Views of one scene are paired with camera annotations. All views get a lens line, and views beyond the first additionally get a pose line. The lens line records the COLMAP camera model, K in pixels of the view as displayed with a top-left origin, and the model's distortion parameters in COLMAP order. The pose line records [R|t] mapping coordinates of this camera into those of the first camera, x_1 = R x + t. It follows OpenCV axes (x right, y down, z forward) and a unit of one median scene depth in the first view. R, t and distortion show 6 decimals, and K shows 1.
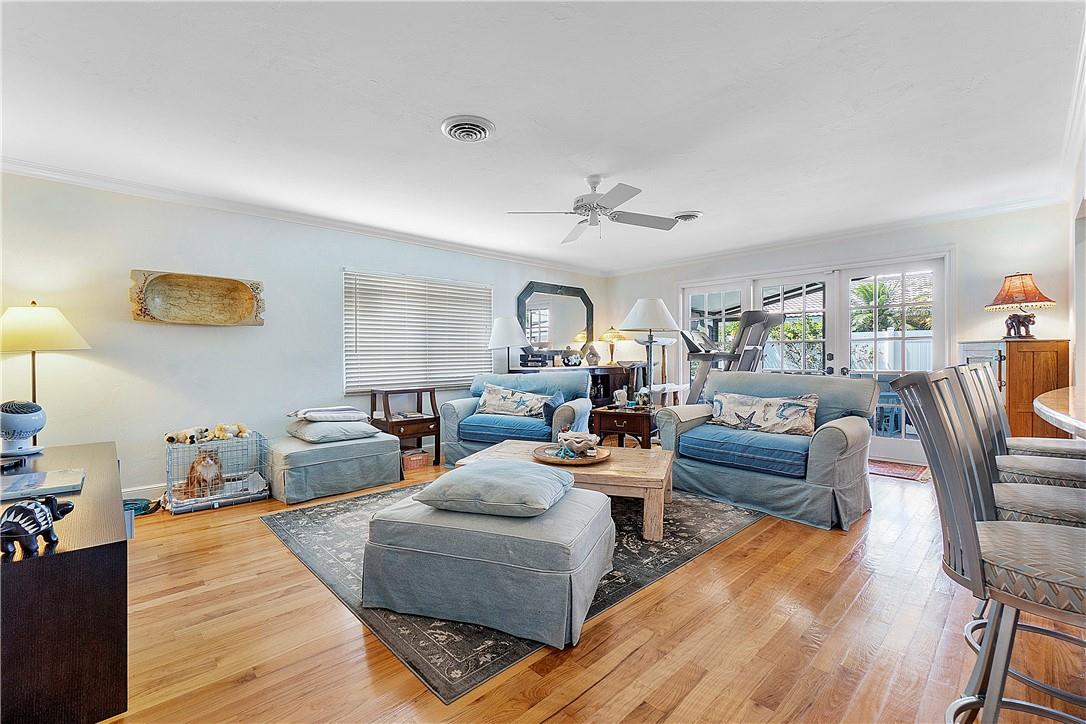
lens RADIAL K [[467.4, 0, 543.1], [0, 467.4, 362.1], [0, 0, 1]] dist [-0.002931, -0.000089]
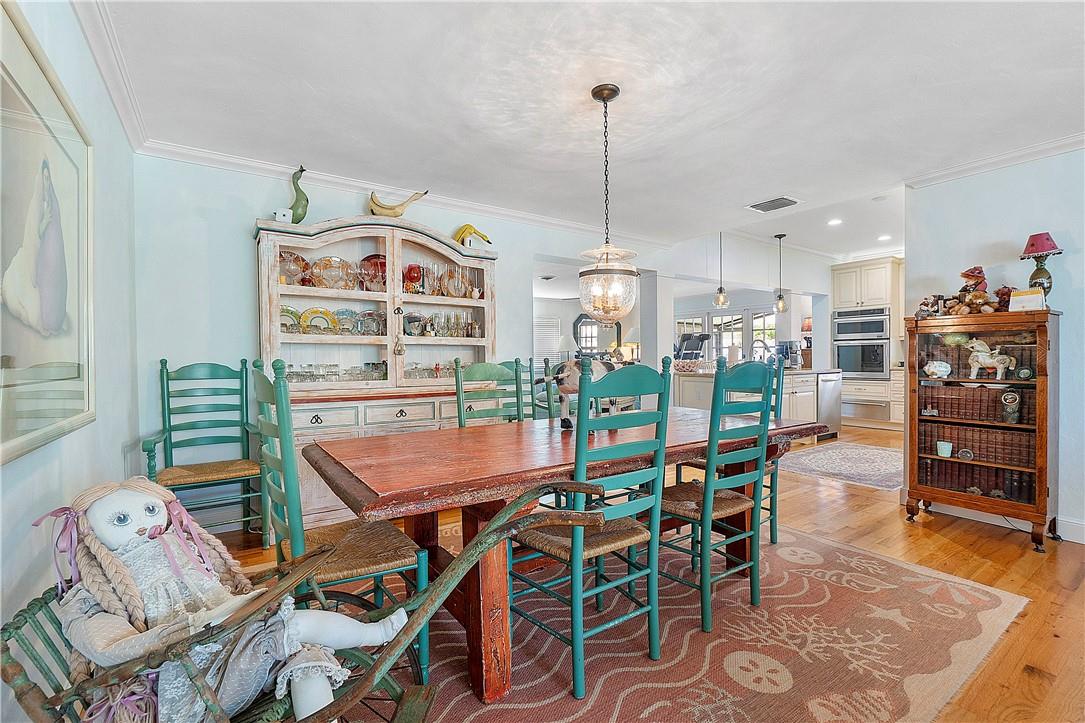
lens RADIAL K [[467.0, 0, 539.8], [0, 467.0, 369.5], [0, 0, 1]] dist [-0.002931, -0.000089]
pose [[0.987629, 0.001241, -0.156801, 0.147663], [0.001367, 0.999863, 0.016524, 0.013797], [0.156800, -0.016534, 0.987492, -1.175709]]
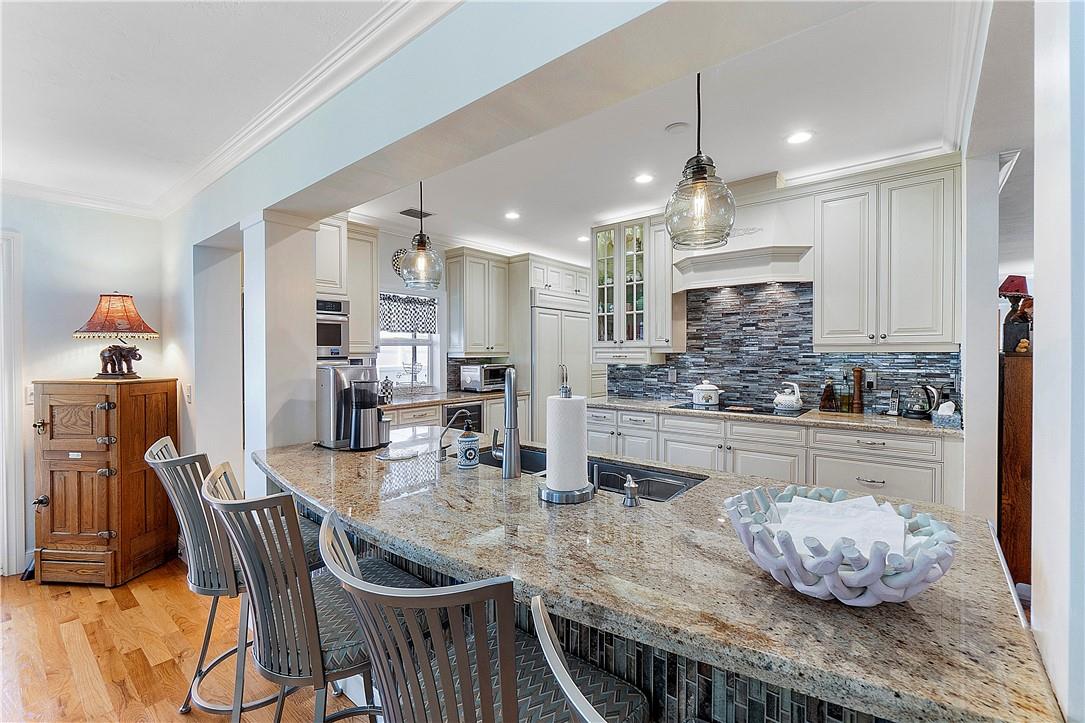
lens RADIAL K [[467.0, 0, 545.1], [0, 467.0, 361.1], [0, 0, 1]] dist [-0.002931, -0.000089]
pose [[-0.129952, -0.007945, 0.991488, 0.150098], [0.006220, 0.999942, 0.008828, -0.079423], [-0.991501, 0.007314, -0.129895, 0.391693]]
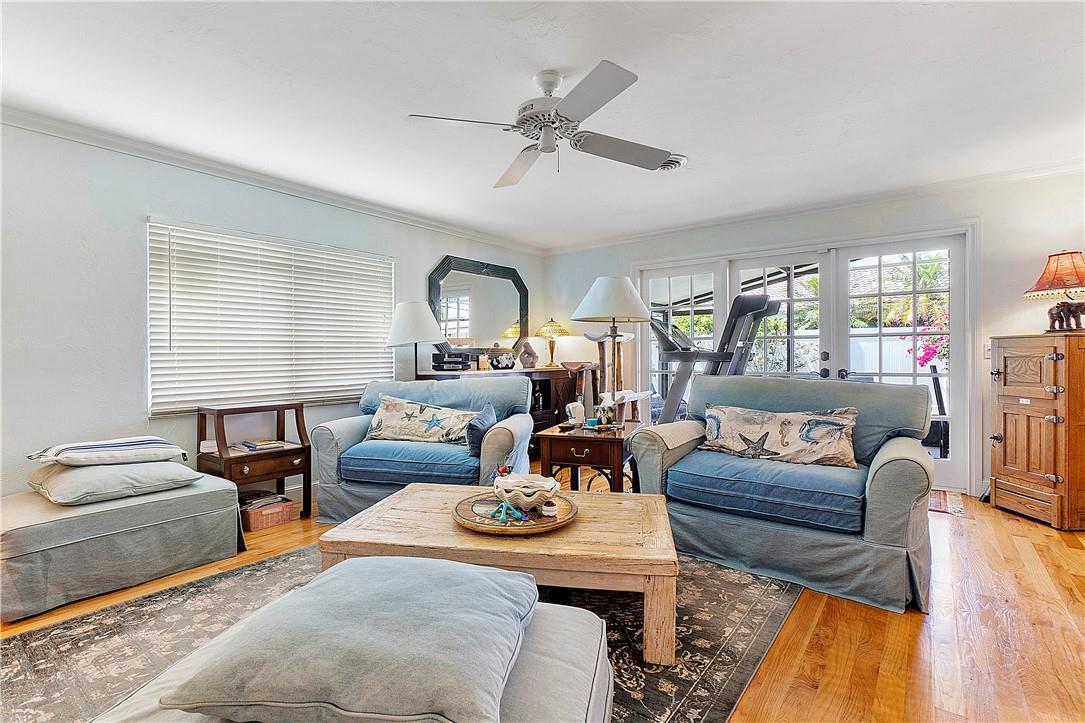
lens RADIAL K [[506.1, 0, 541.8], [0, 506.1, 361.7], [0, 0, 1]] dist [0.000432, -0.000028]
pose [[0.986939, -0.003253, 0.161059, -0.012162], [0.003753, 0.999989, -0.002802, -0.001304], [-0.161048, 0.003370, 0.986941, 0.286881]]
